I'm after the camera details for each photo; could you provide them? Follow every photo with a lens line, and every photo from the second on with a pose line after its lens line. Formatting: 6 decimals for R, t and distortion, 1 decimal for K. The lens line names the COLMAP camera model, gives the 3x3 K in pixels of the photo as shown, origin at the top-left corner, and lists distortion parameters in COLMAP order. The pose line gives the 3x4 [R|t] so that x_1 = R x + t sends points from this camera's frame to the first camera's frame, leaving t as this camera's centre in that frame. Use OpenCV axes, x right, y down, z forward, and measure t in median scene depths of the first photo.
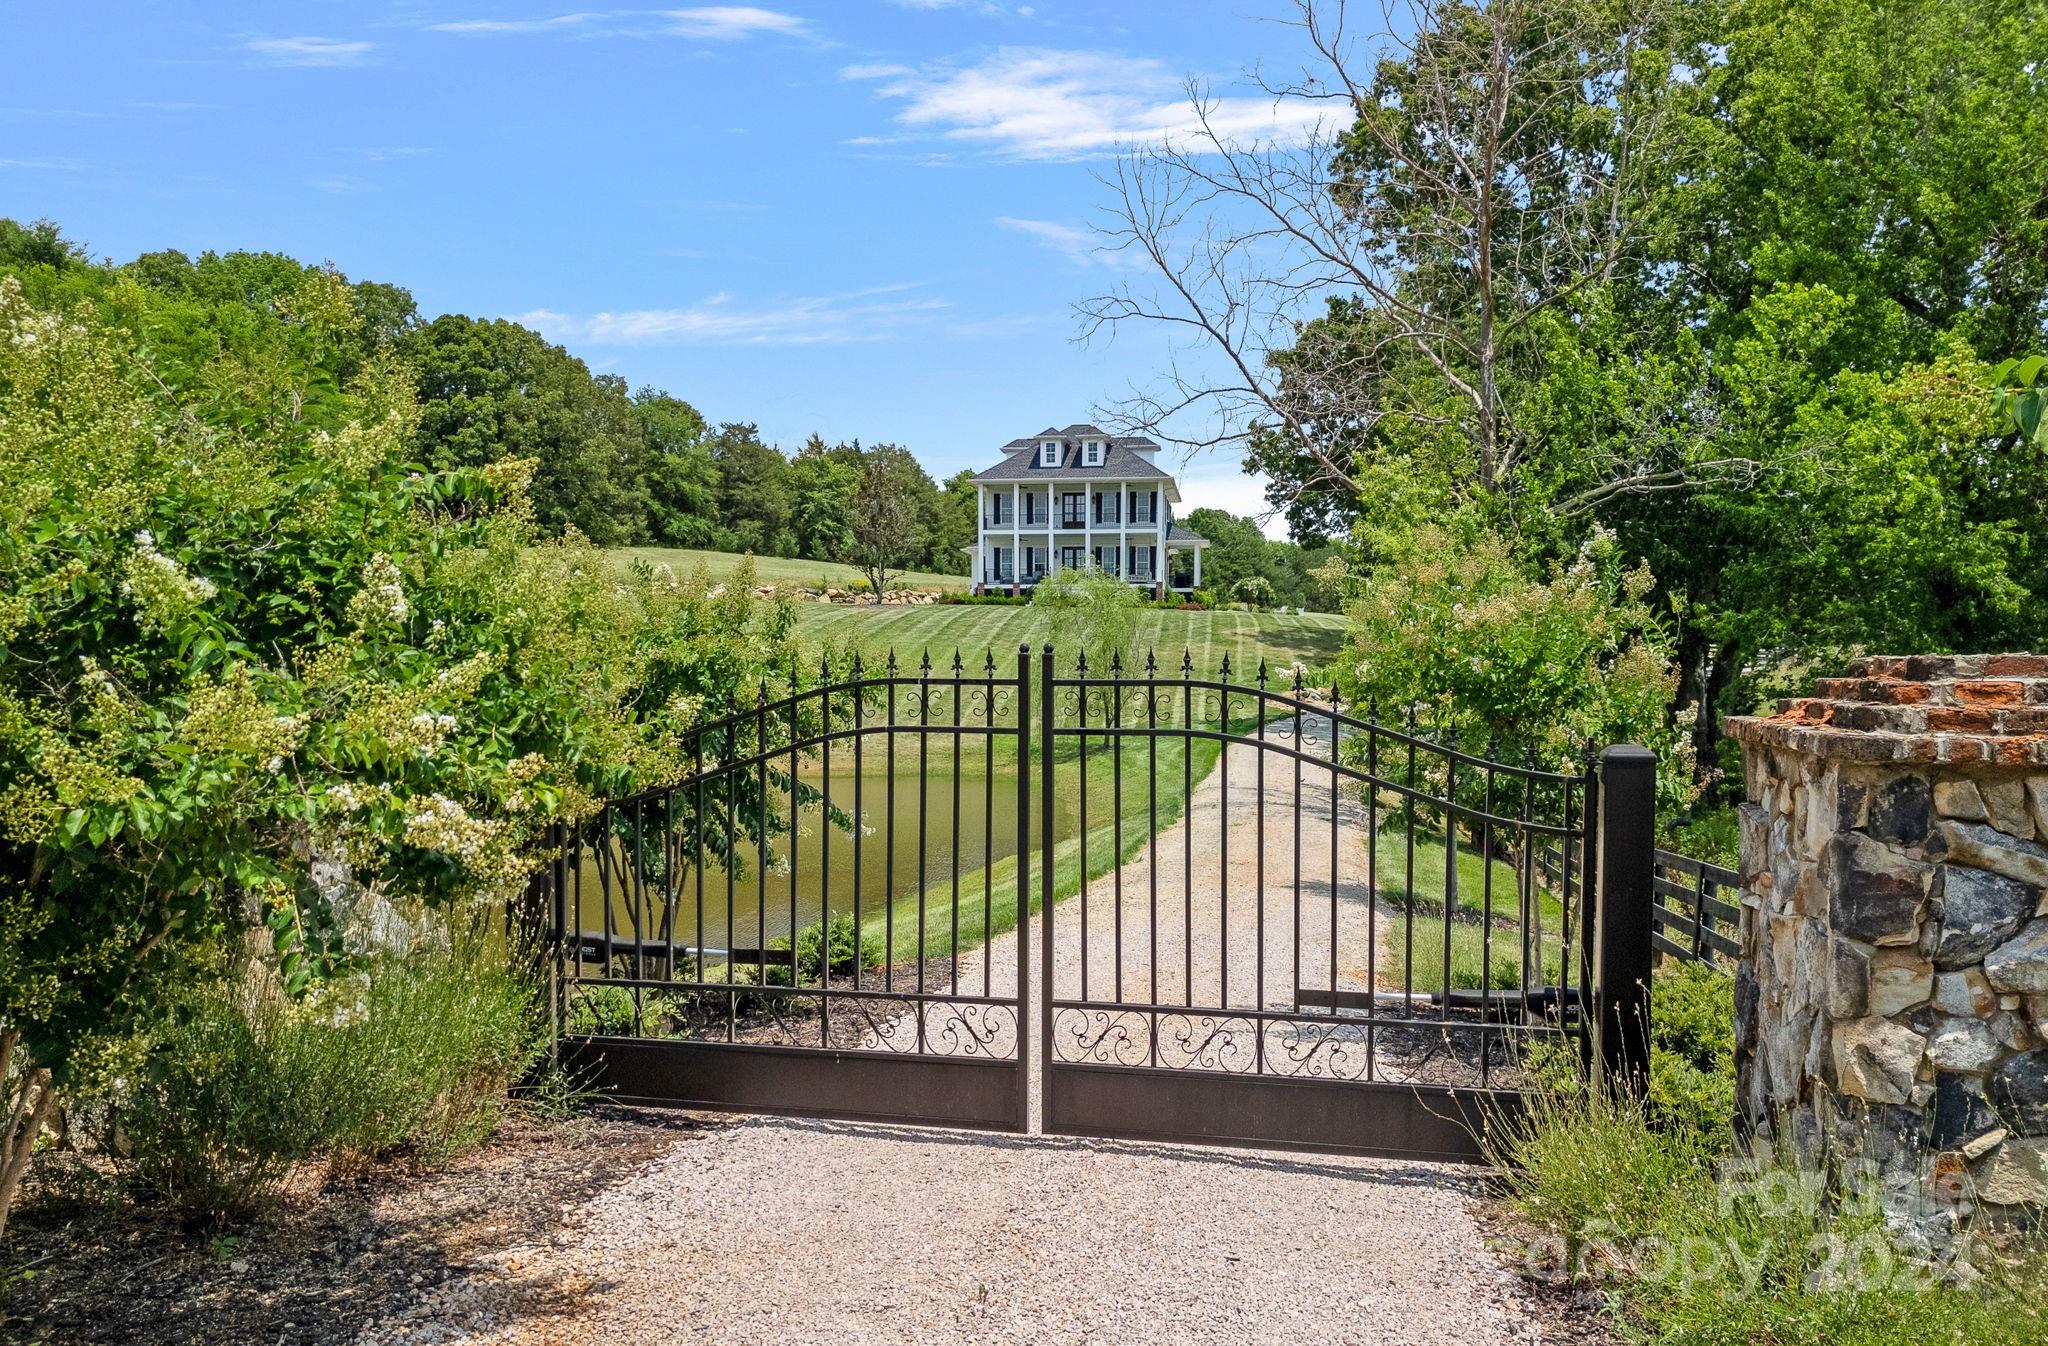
lens RADIAL K [[1505.3, 0, 1024.0], [0, 1505.3, 673.0], [0, 0, 1]] dist [0.073181, -0.003479]
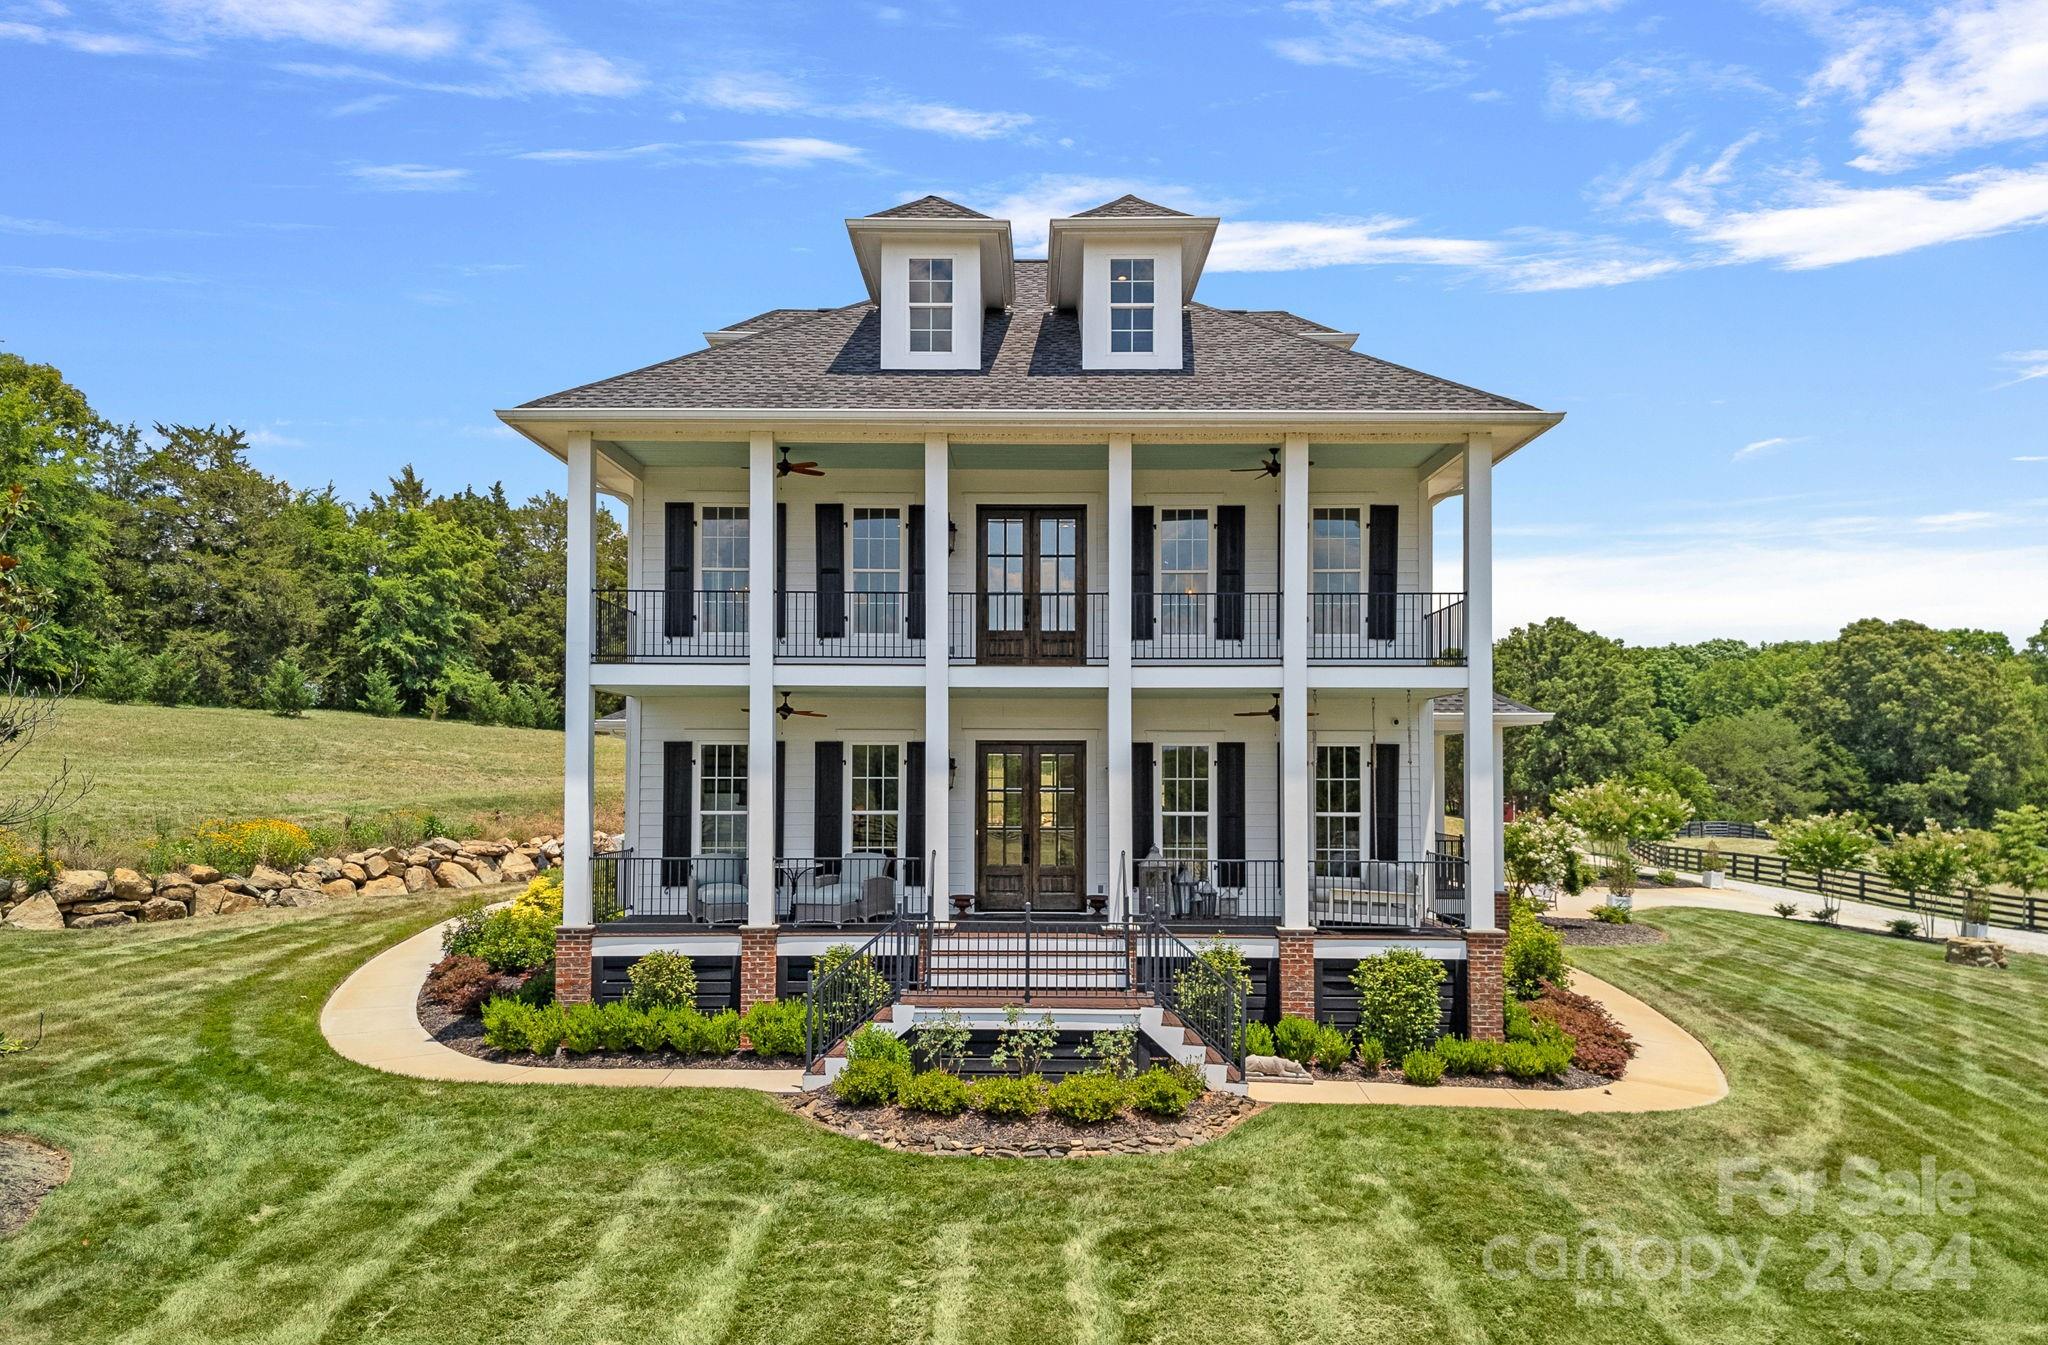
lens RADIAL K [[1505.3, 0, 1024.0], [0, 1505.3, 672.5], [0, 0, 1]] dist [0.073181, -0.003479]
pose [[0.990830, 0.008703, 0.134834, 0.002323], [0.002343, 0.996667, -0.081545, -0.075558], [-0.135094, 0.081113, 0.987507, 0.774719]]
